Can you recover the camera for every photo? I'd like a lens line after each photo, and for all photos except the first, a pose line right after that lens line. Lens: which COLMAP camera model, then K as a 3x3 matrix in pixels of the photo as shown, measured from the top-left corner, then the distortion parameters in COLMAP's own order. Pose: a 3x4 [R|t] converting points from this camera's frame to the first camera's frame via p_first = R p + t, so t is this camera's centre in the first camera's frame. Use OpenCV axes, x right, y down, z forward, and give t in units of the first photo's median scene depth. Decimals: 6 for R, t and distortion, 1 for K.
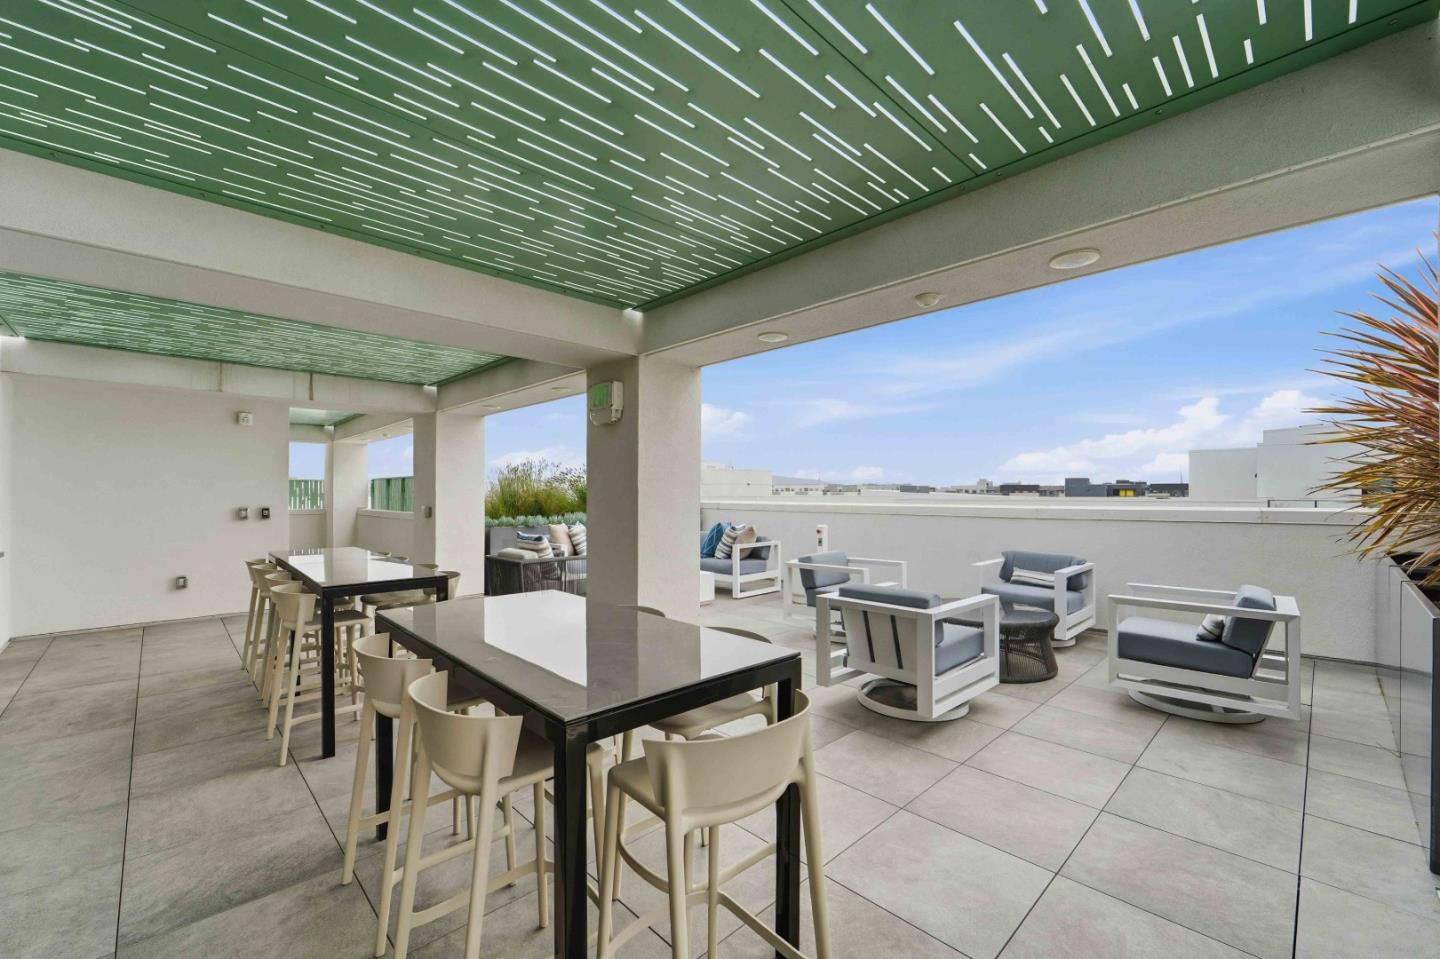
lens RADIAL K [[582.0, 0, 719.9], [0, 582.0, 487.1], [0, 0, 1]] dist [0.001699, -0.000128]
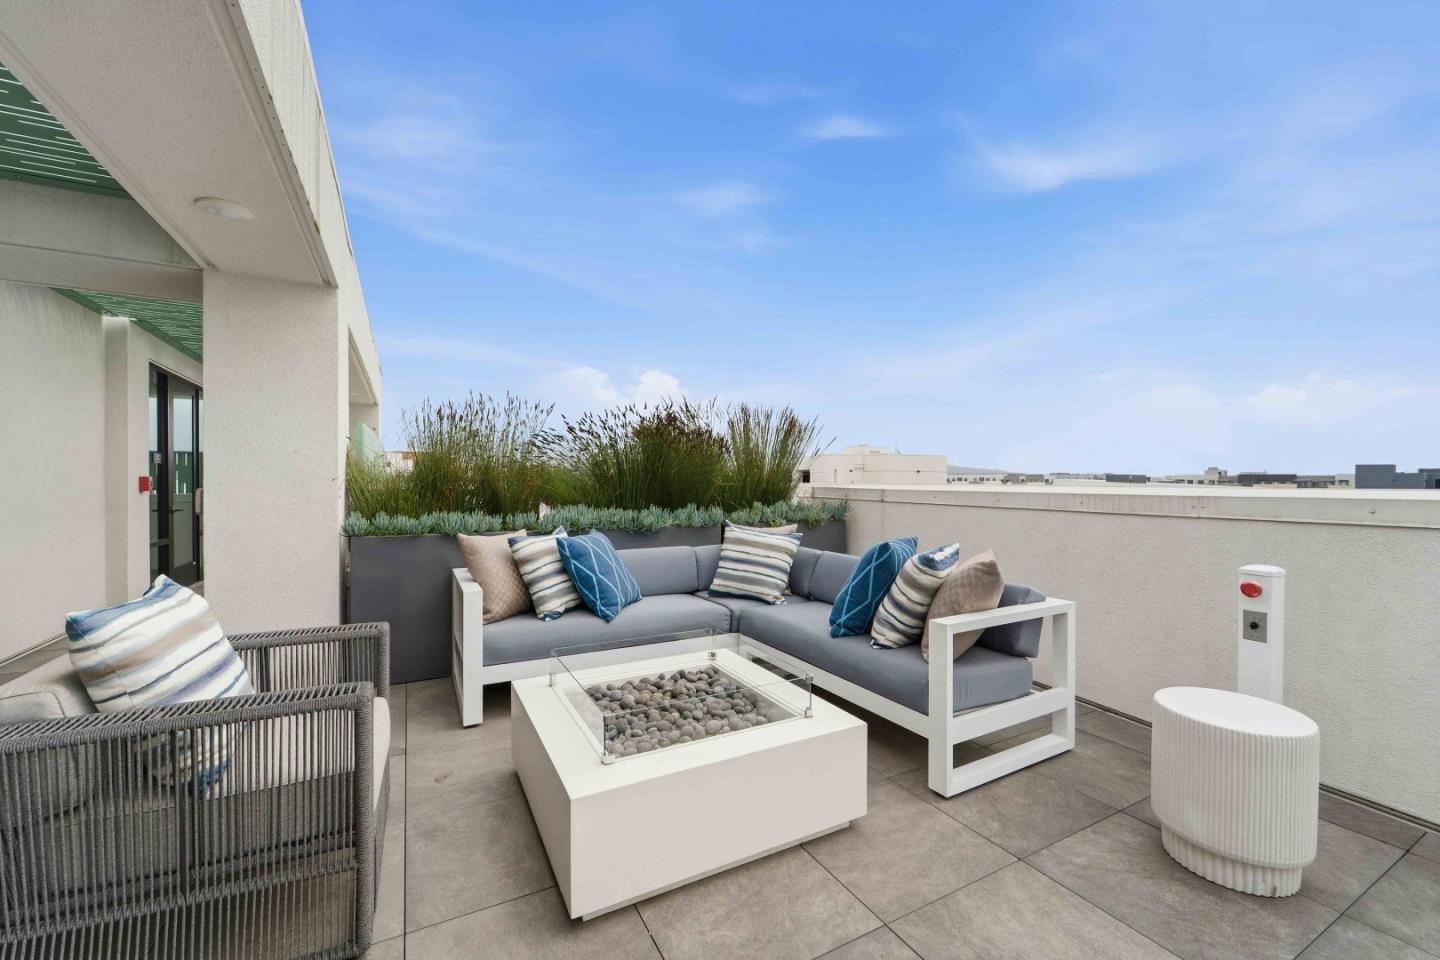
lens RADIAL K [[582.0, 0, 719.9], [0, 582.0, 487.6], [0, 0, 1]] dist [0.001699, -0.000128]
pose [[0.961555, 0.008252, -0.274490, -0.000832], [-0.002638, 0.999780, 0.020816, 0.020961], [0.274601, -0.019292, 0.961365, 0.637998]]
